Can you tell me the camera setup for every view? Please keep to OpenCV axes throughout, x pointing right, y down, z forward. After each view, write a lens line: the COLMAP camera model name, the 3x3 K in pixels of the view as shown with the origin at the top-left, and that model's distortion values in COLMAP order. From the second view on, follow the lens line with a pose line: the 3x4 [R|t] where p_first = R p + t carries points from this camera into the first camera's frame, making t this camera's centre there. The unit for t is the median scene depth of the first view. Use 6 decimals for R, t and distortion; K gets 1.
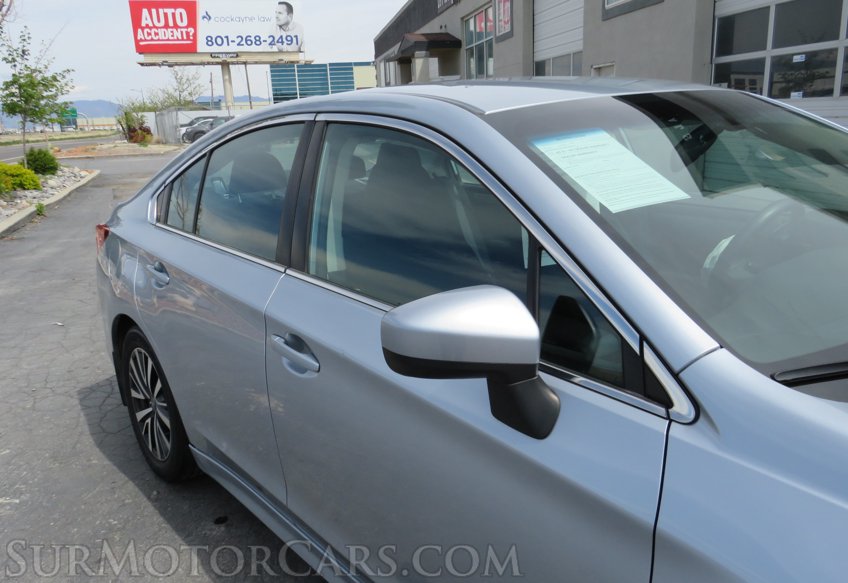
lens RADIAL K [[680.9, 0, 421.3], [0, 680.9, 291.8], [0, 0, 1]] dist [0.059564, -0.021827]
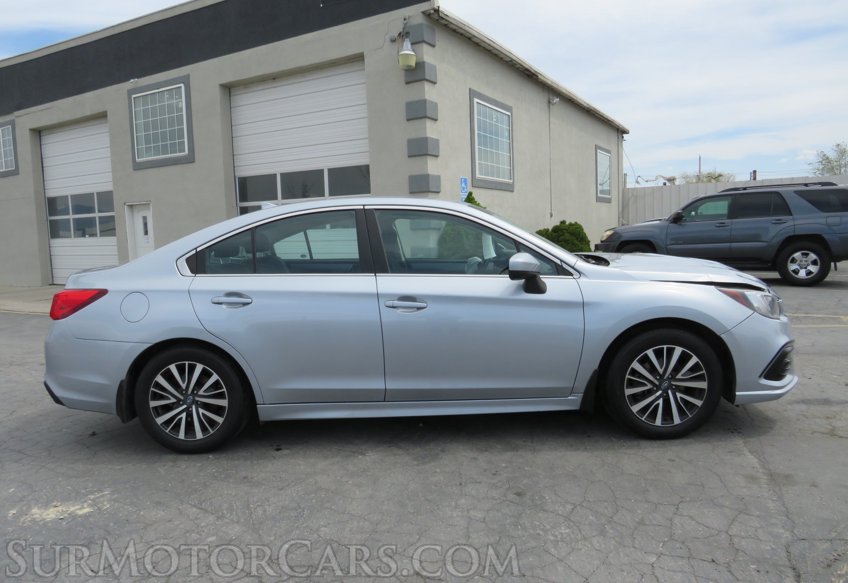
lens RADIAL K [[601.0, 0, 416.7], [0, 601.0, 283.1], [0, 0, 1]] dist [-0.033945, 0.018679]
pose [[0.659940, -0.040134, 0.750246, -0.312744], [0.190291, 0.974942, -0.115232, 0.048763], [-0.726821, 0.218811, 0.651040, -0.065893]]
